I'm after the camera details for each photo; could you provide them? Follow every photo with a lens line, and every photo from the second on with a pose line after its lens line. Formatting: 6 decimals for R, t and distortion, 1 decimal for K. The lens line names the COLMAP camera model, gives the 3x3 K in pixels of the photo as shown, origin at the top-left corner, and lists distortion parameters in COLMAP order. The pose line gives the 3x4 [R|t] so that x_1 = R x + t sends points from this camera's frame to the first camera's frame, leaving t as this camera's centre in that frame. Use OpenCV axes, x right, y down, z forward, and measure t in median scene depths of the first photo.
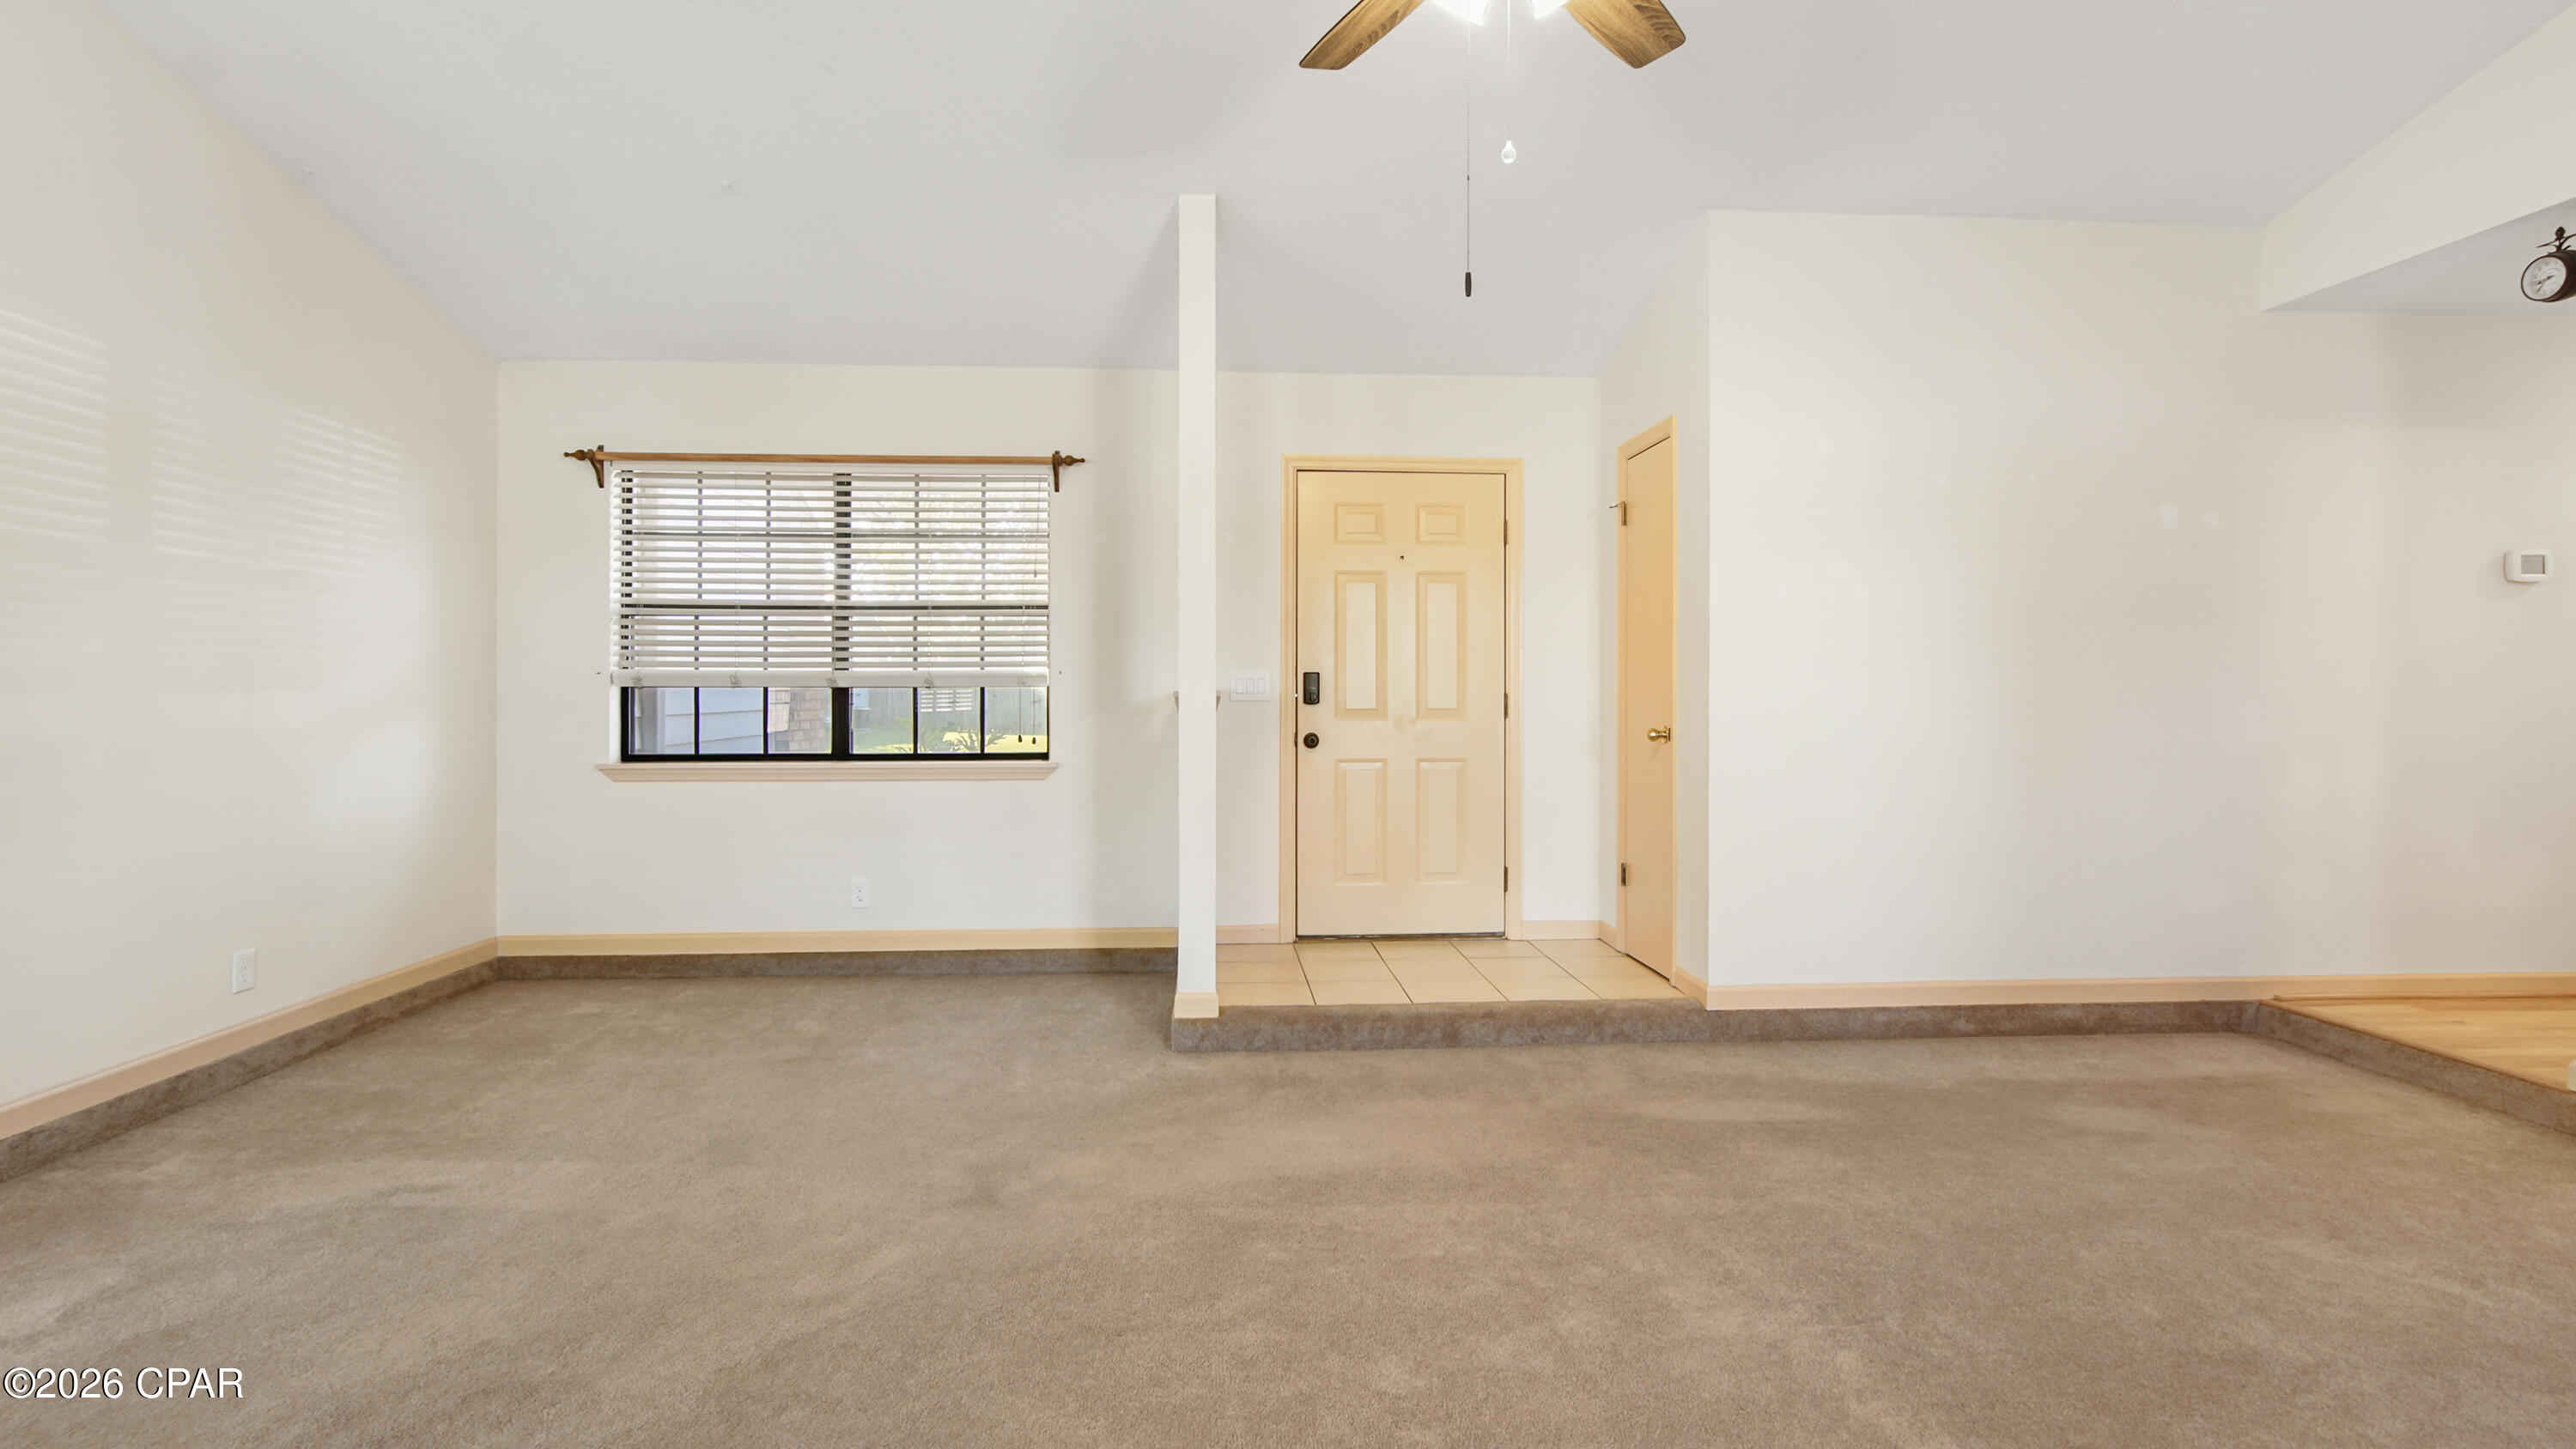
lens RADIAL K [[1159.3, 0, 1062.1], [0, 1159.3, 692.3], [0, 0, 1]] dist [-0.001147, -0.000344]
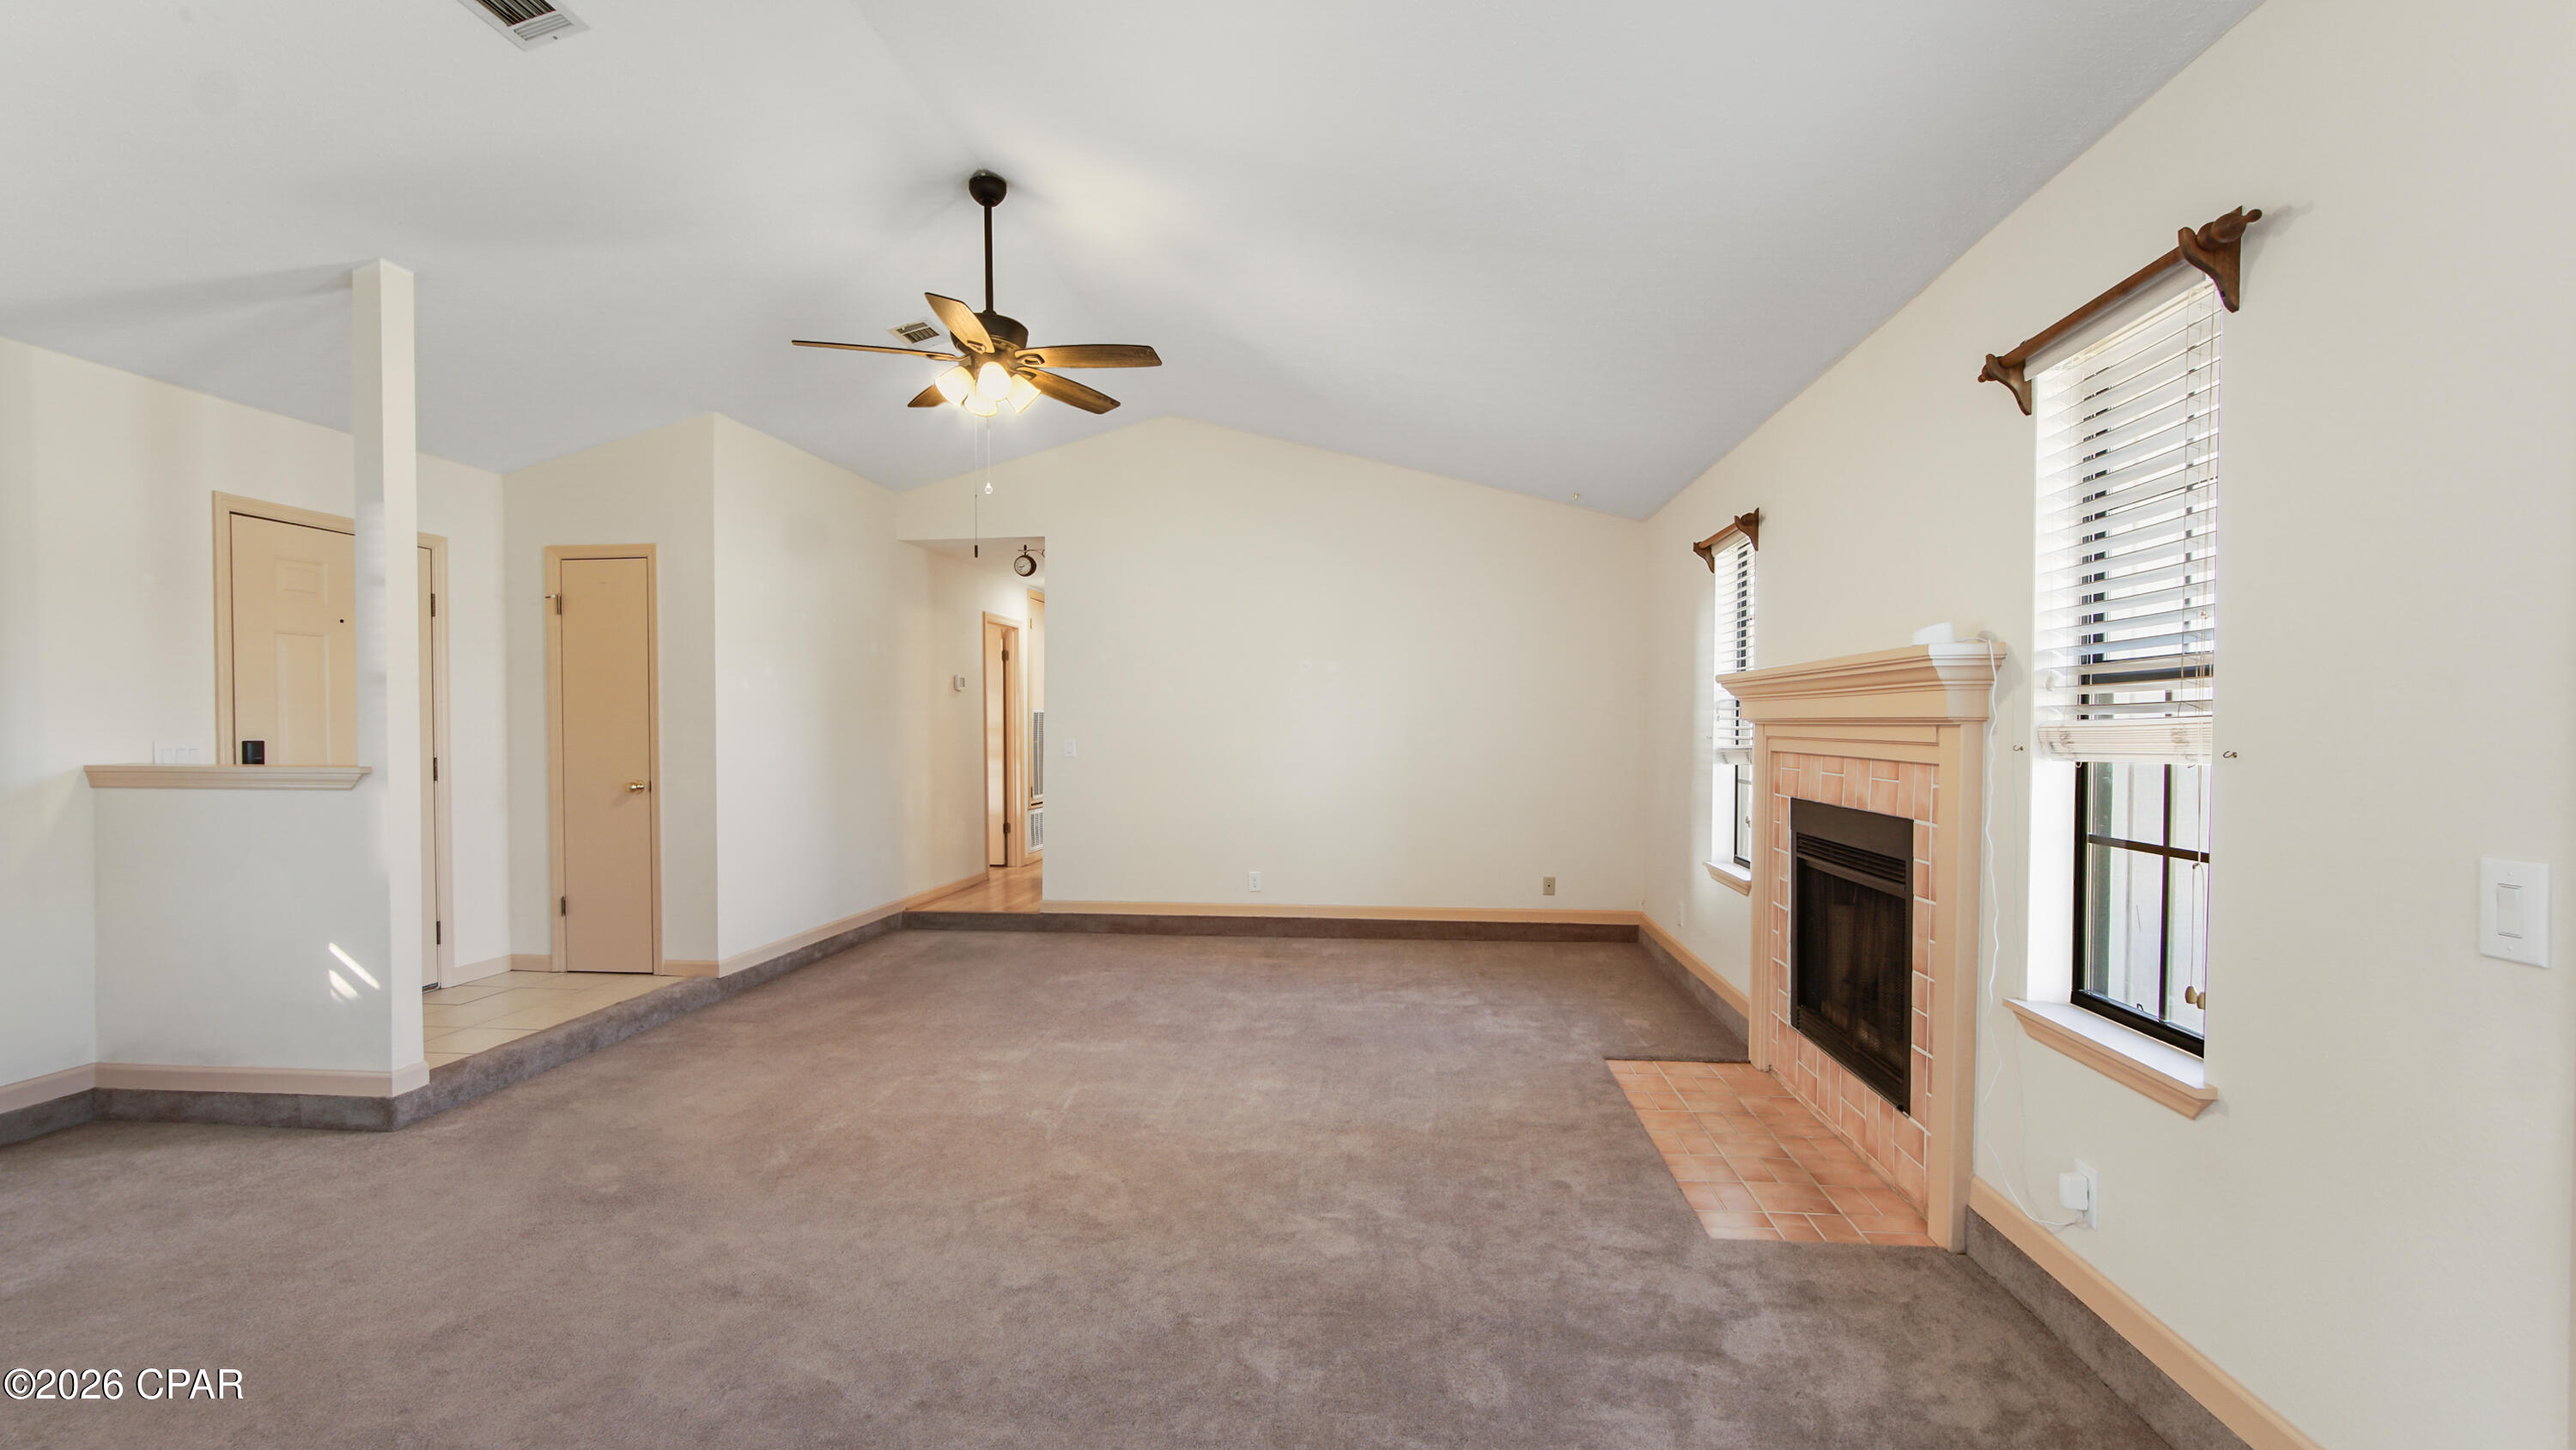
lens RADIAL K [[1219.7, 0, 1288.7], [0, 1219.7, 751.2], [0, 0, 1]] dist [0.000546, 0.000057]
pose [[0.150639, -0.022028, 0.988343, -0.808643], [0.007908, 0.999747, 0.021077, -0.029939], [-0.988557, 0.004641, 0.150775, 0.085454]]
